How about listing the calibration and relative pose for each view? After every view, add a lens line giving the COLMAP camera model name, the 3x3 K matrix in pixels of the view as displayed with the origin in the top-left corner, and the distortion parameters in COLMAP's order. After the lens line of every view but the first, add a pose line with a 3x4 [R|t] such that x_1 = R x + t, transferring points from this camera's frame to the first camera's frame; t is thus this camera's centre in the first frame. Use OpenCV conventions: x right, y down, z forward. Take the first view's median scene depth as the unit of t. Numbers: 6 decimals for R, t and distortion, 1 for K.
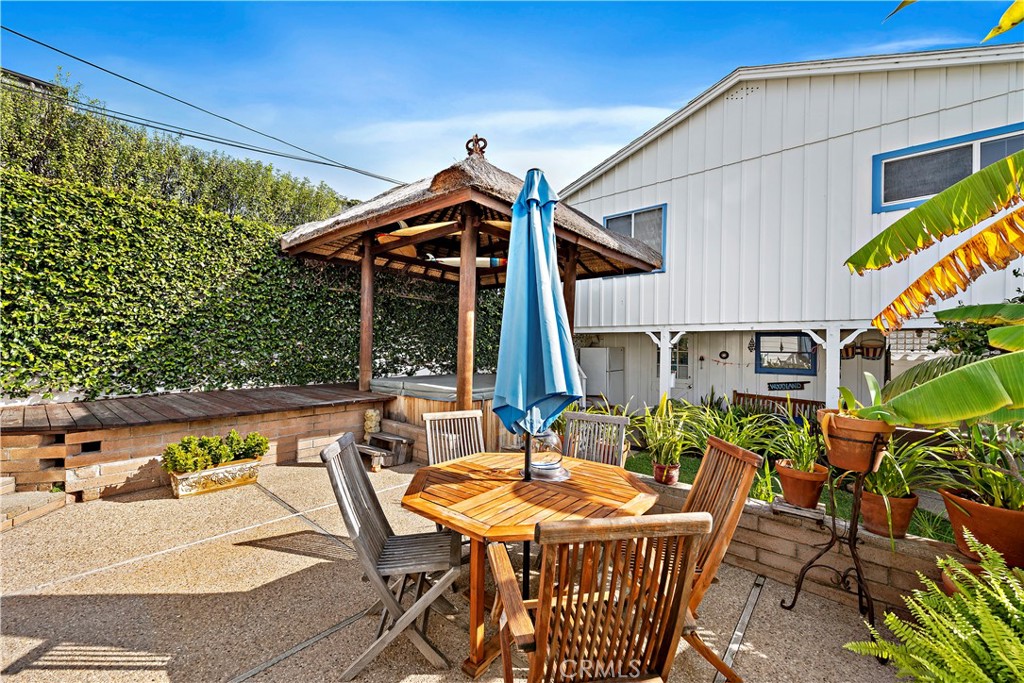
lens RADIAL K [[405.3, 0, 510.6], [0, 405.3, 344.8], [0, 0, 1]] dist [0.019517, -0.006390]
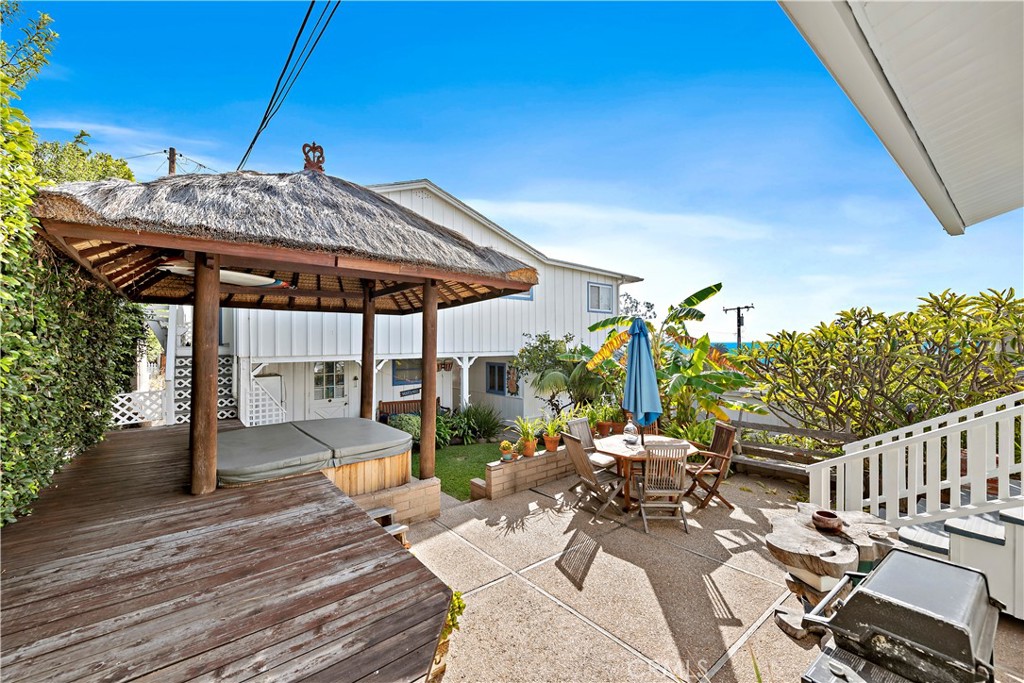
lens RADIAL K [[405.3, 0, 510.6], [0, 405.3, 344.8], [0, 0, 1]] dist [0.019517, -0.006390]
pose [[0.198943, -0.013566, 0.979917, -0.911941], [0.009725, 0.999882, 0.011868, -0.111732], [-0.979963, 0.007169, 0.199051, 0.473598]]
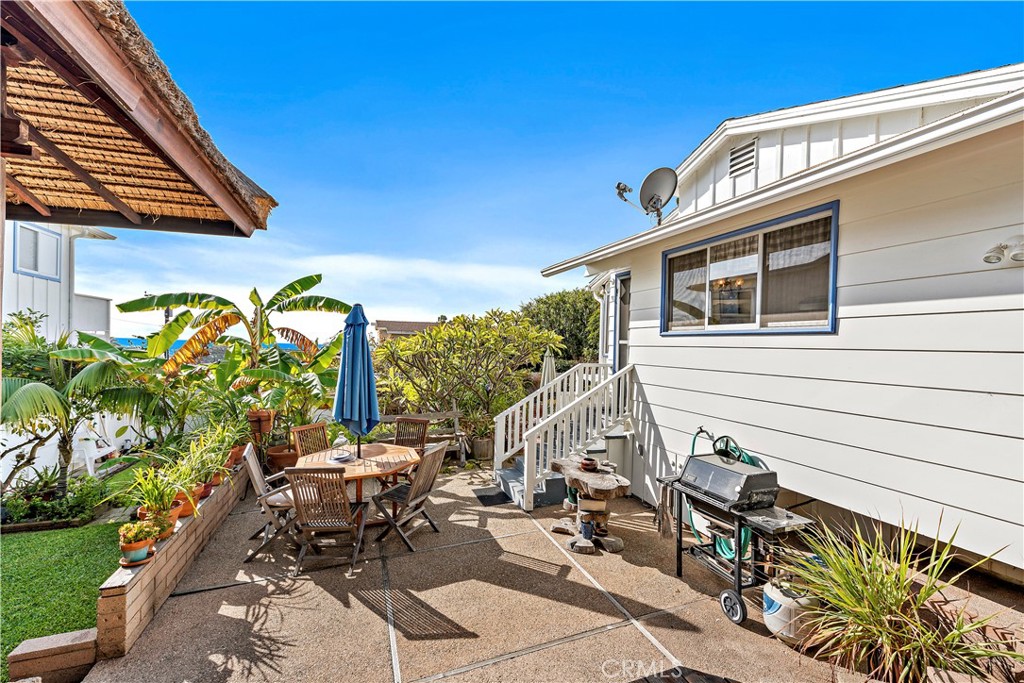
lens RADIAL K [[424.2, 0, 510.7], [0, 424.2, 350.5], [0, 0, 1]] dist [0.008177, -0.000172]
pose [[-0.872273, -0.034301, 0.487815, -0.594014], [-0.029743, 0.999411, 0.017089, -0.095324], [-0.488114, 0.000397, -0.872780, 0.900278]]
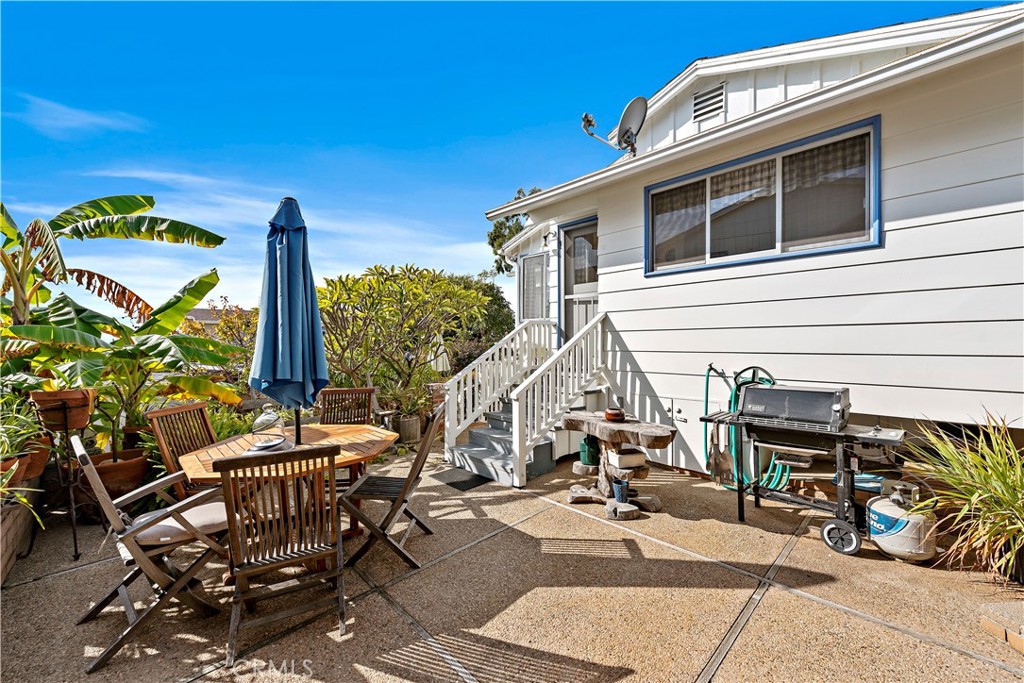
lens RADIAL K [[405.3, 0, 510.6], [0, 405.3, 344.8], [0, 0, 1]] dist [0.019517, -0.006390]
pose [[-0.994283, -0.004700, 0.106677, -0.276798], [-0.004221, 0.999980, 0.004717, 0.003960], [-0.106697, 0.004240, -0.994283, 0.800788]]
